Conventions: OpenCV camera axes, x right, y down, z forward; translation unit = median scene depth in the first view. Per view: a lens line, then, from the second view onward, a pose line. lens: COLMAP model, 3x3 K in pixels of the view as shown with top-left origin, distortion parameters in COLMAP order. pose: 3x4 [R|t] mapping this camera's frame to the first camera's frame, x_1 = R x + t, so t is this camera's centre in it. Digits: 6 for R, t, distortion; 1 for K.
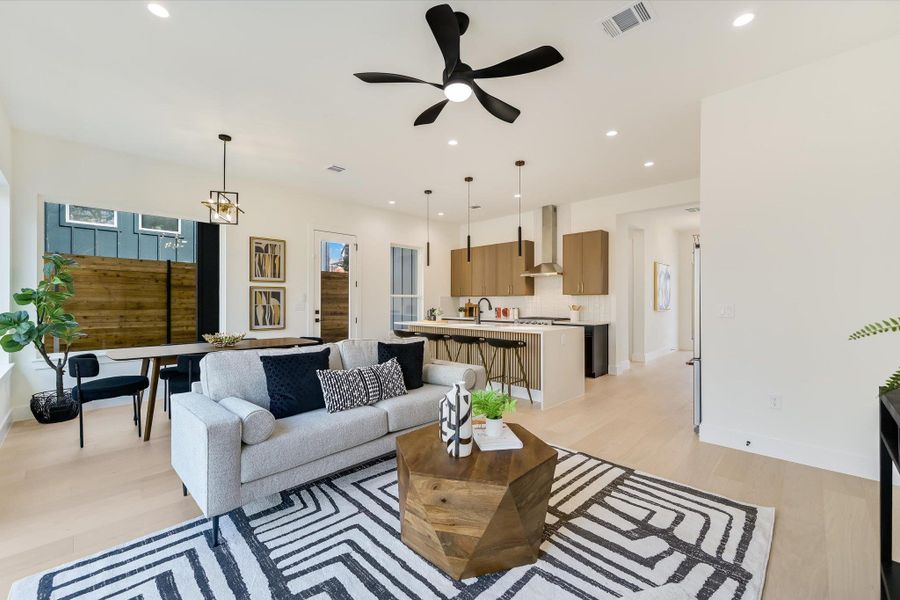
lens RADIAL K [[371.5, 0, 450.0], [0, 371.5, 300.0], [0, 0, 1]] dist [0.002371, 0.000198]
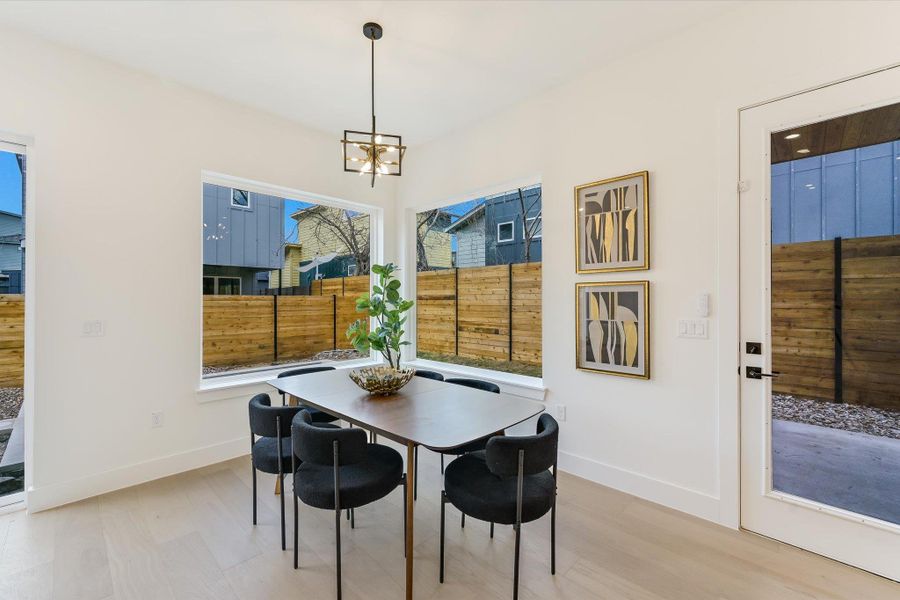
lens RADIAL K [[371.5, 0, 450.0], [0, 371.5, 300.0], [0, 0, 1]] dist [0.002371, 0.000198]
pose [[0.006873, -0.003105, -0.999972, -0.022731], [0.005560, 0.999980, -0.003067, -0.012762], [0.999961, -0.005538, 0.006890, 0.797817]]
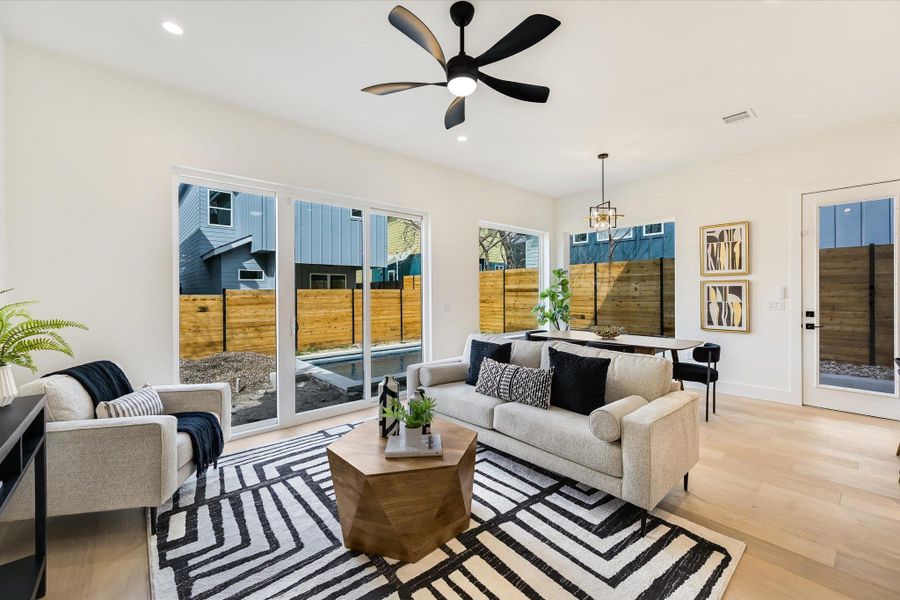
lens RADIAL K [[366.0, 0, 444.7], [0, 366.0, 294.9], [0, 0, 1]] dist [-0.000571, -0.000166]
pose [[-0.077915, 0.003292, -0.996955, 0.397872], [0.010973, 0.999937, 0.002444, -0.012315], [0.996900, -0.010749, -0.077946, 0.428725]]
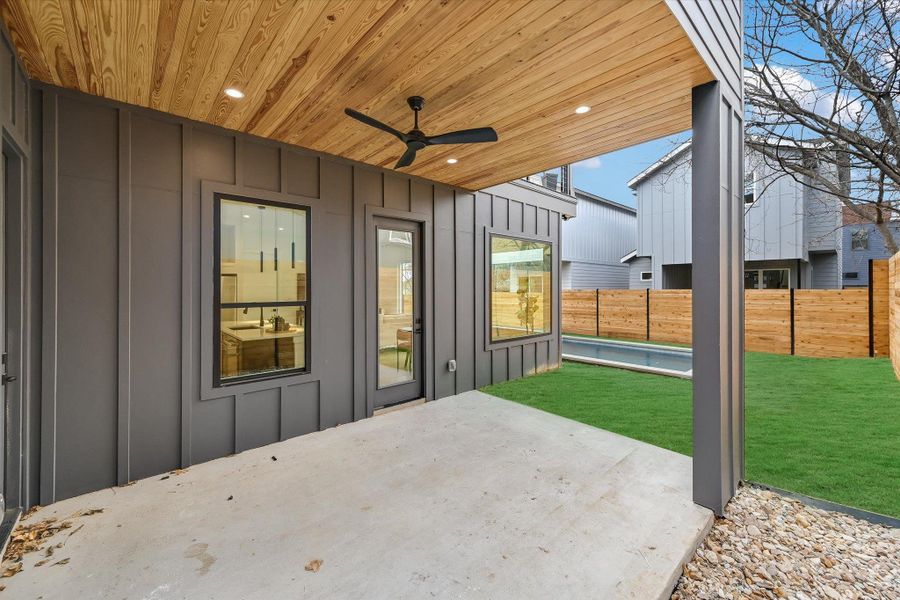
lens RADIAL K [[366.0, 0, 444.7], [0, 366.0, 294.9], [0, 0, 1]] dist [-0.000571, -0.000166]
pose [[-0.996698, -0.006522, 0.080935, -0.538174], [-0.005259, 0.999861, 0.015808, -0.036660], [-0.081027, 0.015330, -0.996594, 1.983547]]
